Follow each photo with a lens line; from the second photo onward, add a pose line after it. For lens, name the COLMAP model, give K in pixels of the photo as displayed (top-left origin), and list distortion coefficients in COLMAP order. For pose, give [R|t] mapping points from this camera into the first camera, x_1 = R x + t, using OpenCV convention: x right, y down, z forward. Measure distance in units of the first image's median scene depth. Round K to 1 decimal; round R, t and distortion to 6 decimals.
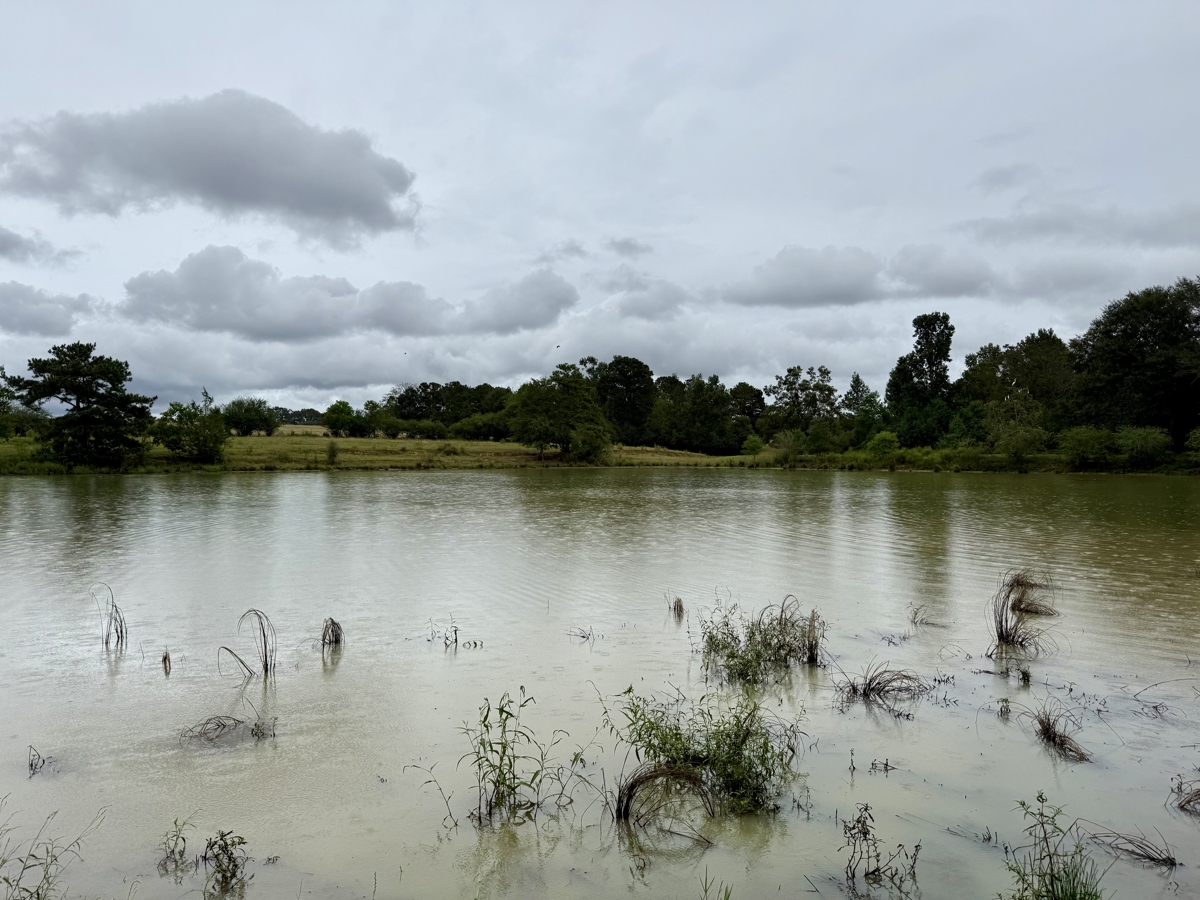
lens RADIAL K [[847.0, 0, 577.7], [0, 847.0, 452.2], [0, 0, 1]] dist [0.073850, -0.120520]
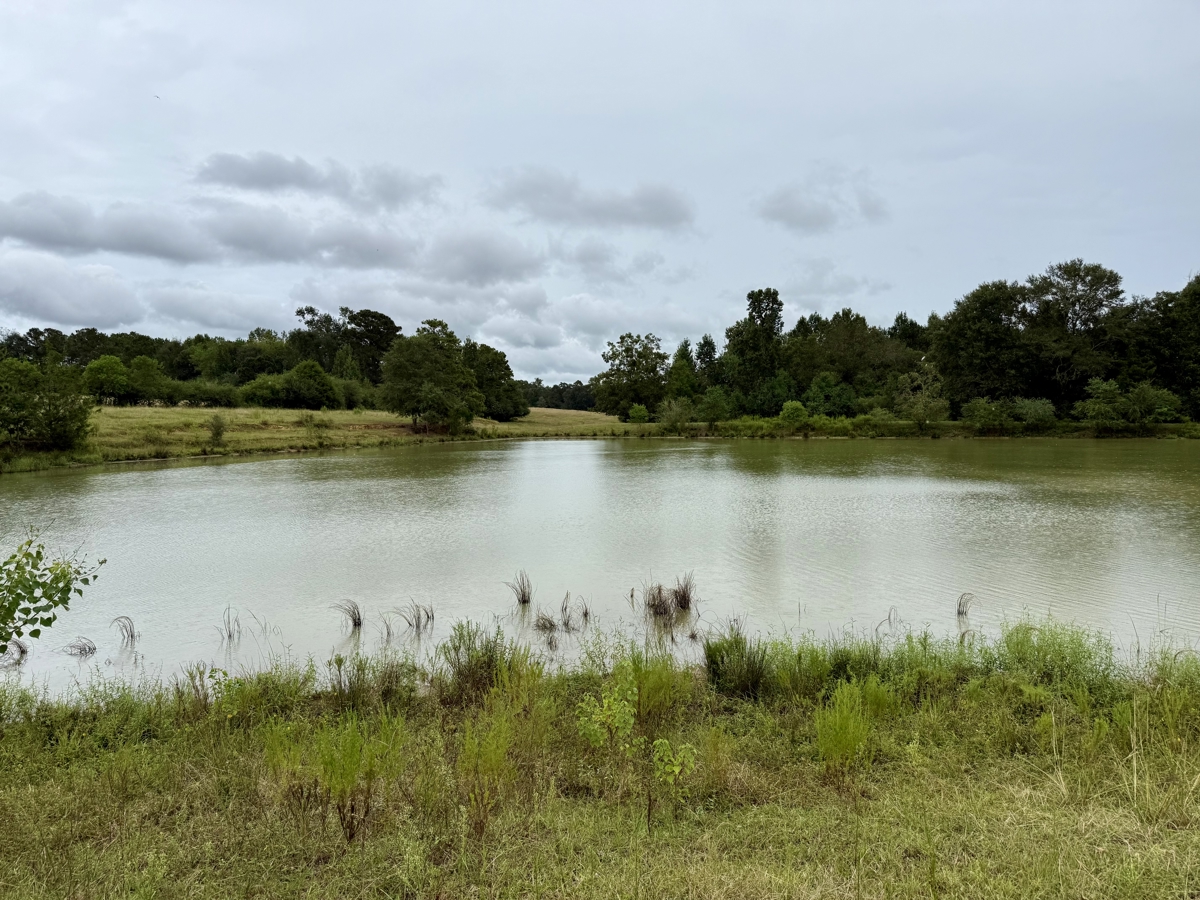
lens RADIAL K [[847.0, 0, 577.7], [0, 847.0, 452.2], [0, 0, 1]] dist [0.073850, -0.120520]
pose [[0.863732, -0.029644, 0.503078, -0.395461], [0.007052, 0.998882, 0.046752, -0.011923], [-0.503902, -0.036834, 0.862975, 0.234684]]
